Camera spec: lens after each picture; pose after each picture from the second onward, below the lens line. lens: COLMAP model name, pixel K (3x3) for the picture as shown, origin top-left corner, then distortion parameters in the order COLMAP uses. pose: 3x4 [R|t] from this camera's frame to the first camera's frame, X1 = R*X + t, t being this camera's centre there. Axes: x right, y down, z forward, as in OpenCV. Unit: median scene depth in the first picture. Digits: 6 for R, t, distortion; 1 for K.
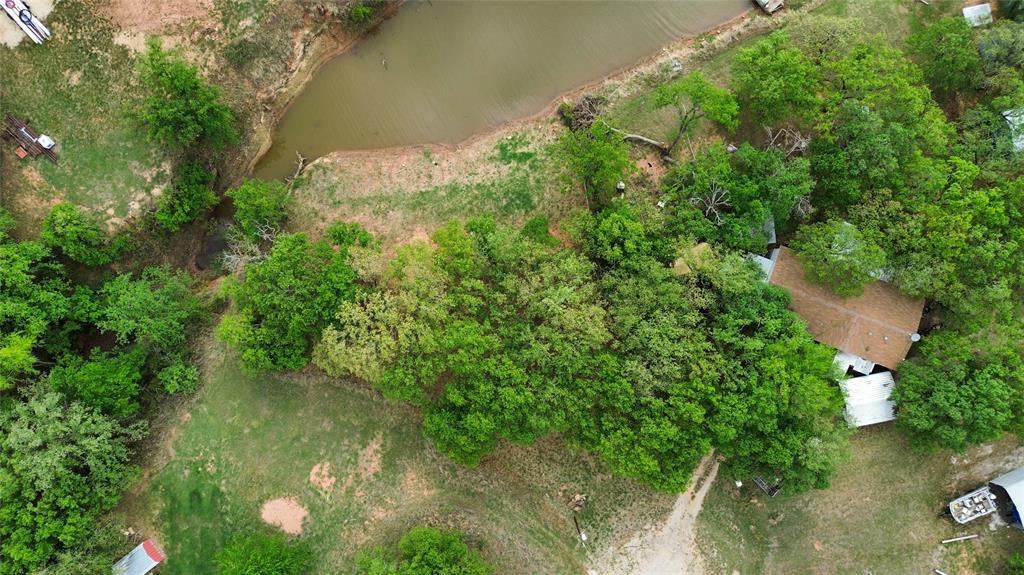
lens RADIAL K [[725.7, 0, 509.2], [0, 725.7, 284.6], [0, 0, 1]] dist [0.071807, -0.076455]
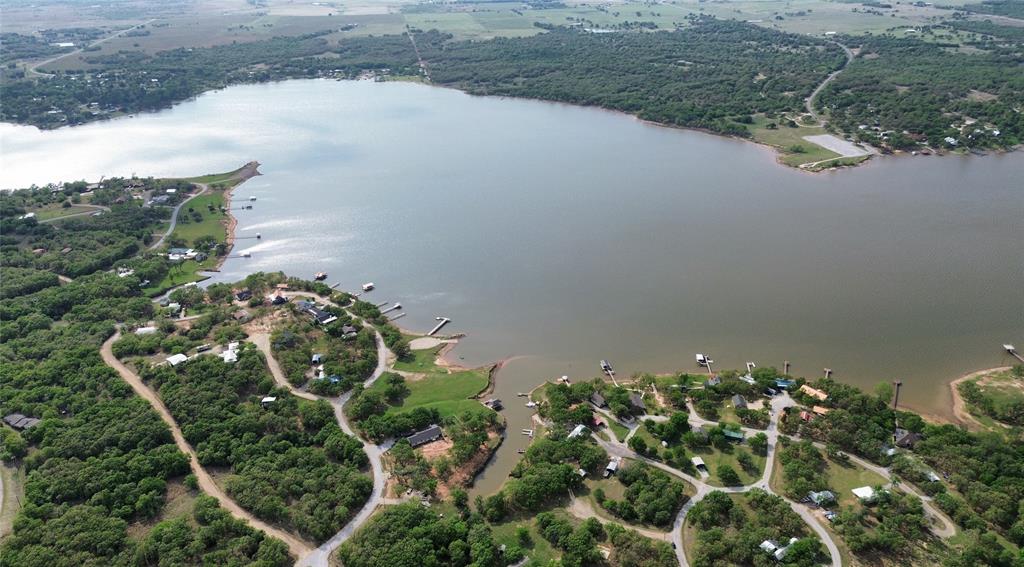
lens RADIAL K [[725.4, 0, 518.5], [0, 725.4, 280.0], [0, 0, 1]] dist [0.071948, -0.078729]
pose [[0.765329, -0.274817, 0.582020, -2.847401], [0.643477, 0.306407, -0.701464, 3.424731], [0.014440, 0.911367, 0.411340, -2.794570]]
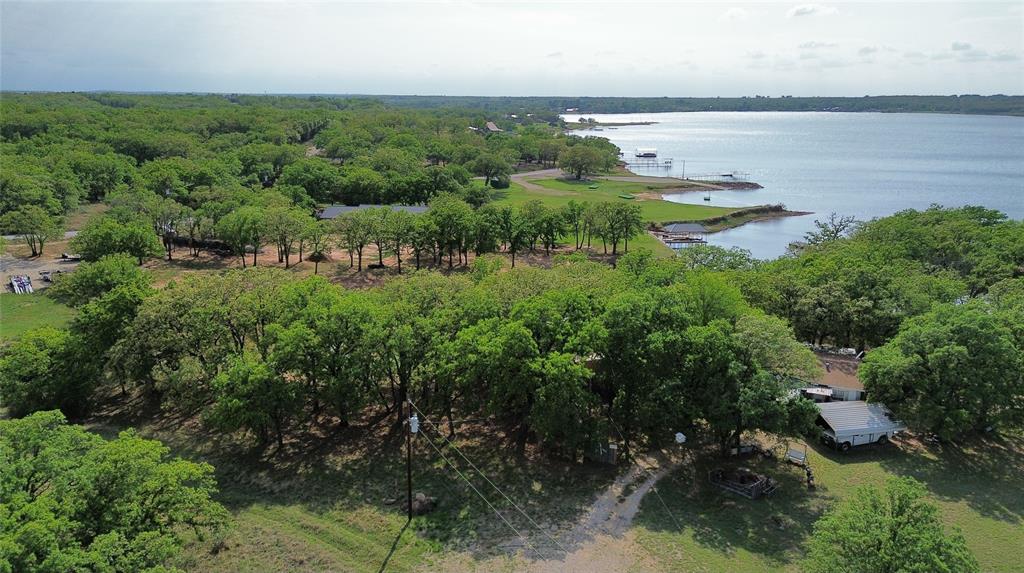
lens RADIAL K [[725.7, 0, 511.0], [0, 725.7, 279.5], [0, 0, 1]] dist [0.071807, -0.076455]
pose [[0.999872, 0.005025, -0.015217, 0.171984], [-0.015963, 0.229039, -0.973286, 0.806298], [-0.001406, 0.973404, 0.229090, 0.699649]]
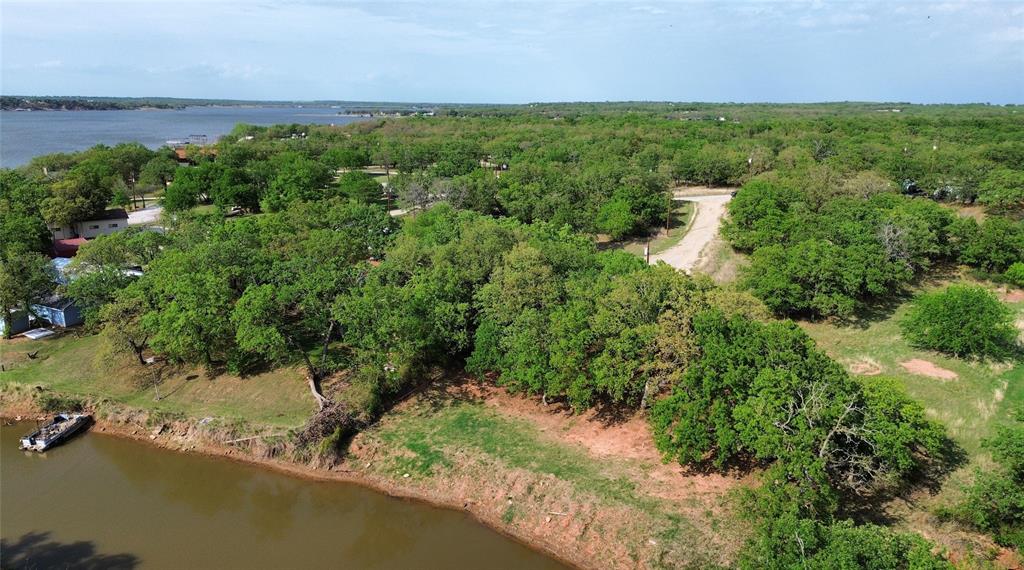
lens RADIAL K [[725.7, 0, 514.4], [0, 725.7, 287.1], [0, 0, 1]] dist [0.071807, -0.076455]
pose [[-0.704854, -0.179811, 0.686184, -0.540169], [0.709352, -0.179130, 0.681712, -0.599427], [0.000337, 0.967254, 0.253810, 0.691345]]
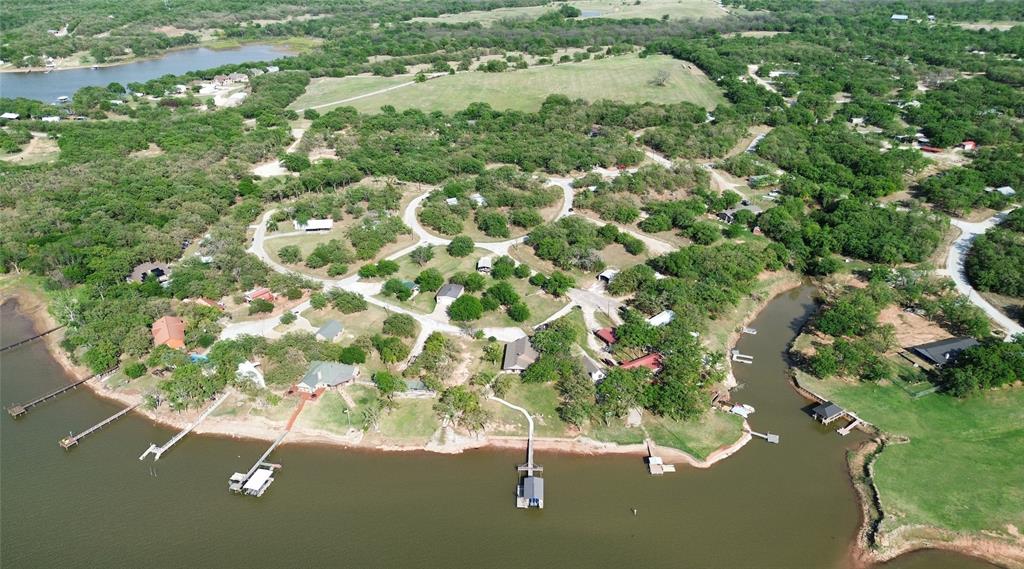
lens RADIAL K [[725.7, 0, 510.7], [0, 725.7, 281.3], [0, 0, 1]] dist [0.071807, -0.076455]
pose [[-0.876617, 0.215173, -0.430398, 2.900330], [-0.481188, -0.392785, 0.783695, -2.608185], [-0.000424, 0.894103, 0.447861, -0.782981]]
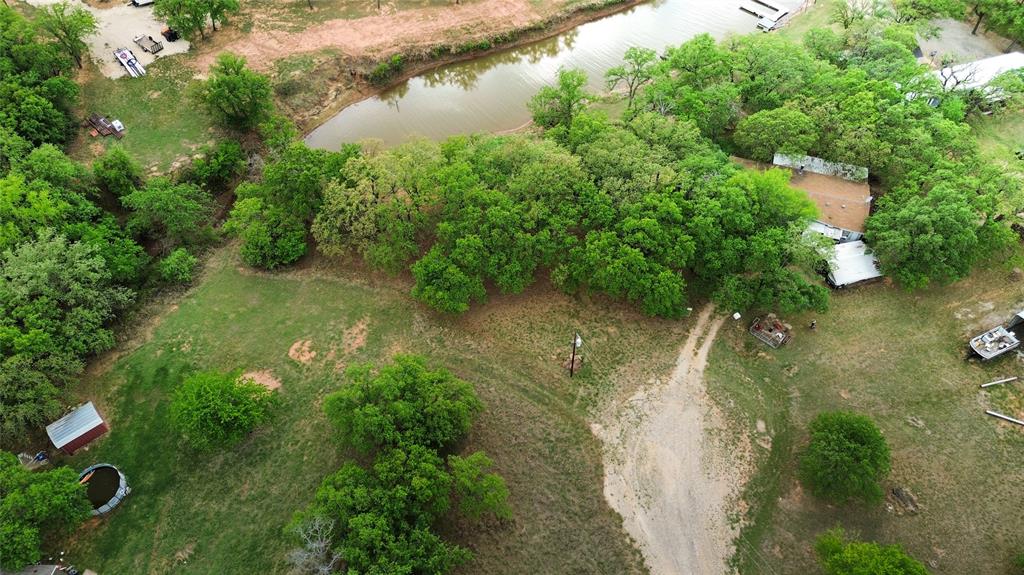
lens RADIAL K [[725.7, 0, 510.2], [0, 725.7, 287.5], [0, 0, 1]] dist [0.071807, -0.076455]
pose [[0.999559, -0.028659, 0.007744, 0.008749], [0.027252, 0.782341, -0.622253, 0.796870], [0.011775, 0.622190, 0.782778, 0.213032]]
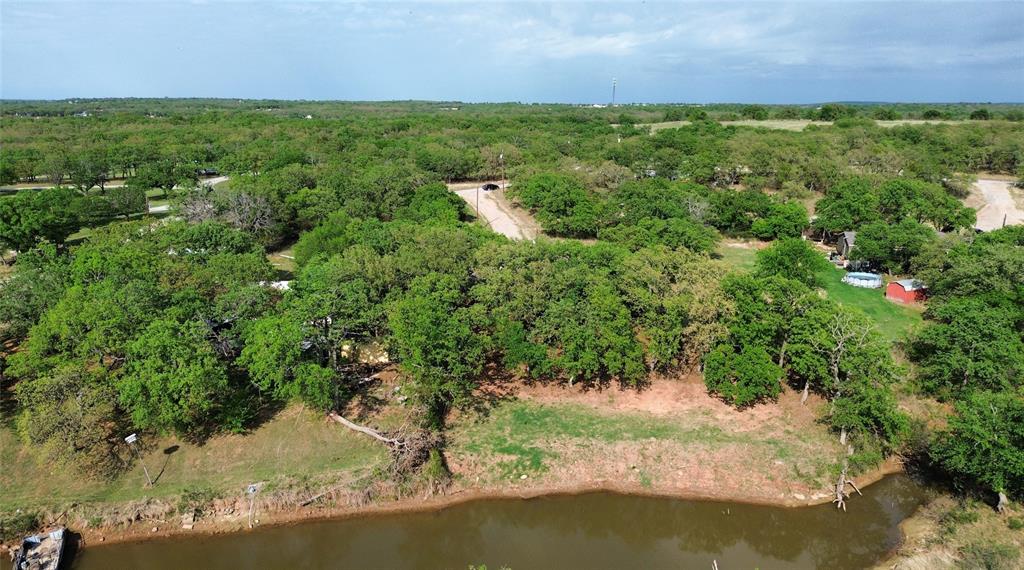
lens RADIAL K [[725.7, 0, 515.4], [0, 725.7, 284.4], [0, 0, 1]] dist [0.071807, -0.076455]
pose [[-0.975859, -0.057776, 0.210621, -0.134801], [0.218385, -0.246399, 0.944243, -0.863041], [-0.002658, 0.967445, 0.253068, 0.683171]]
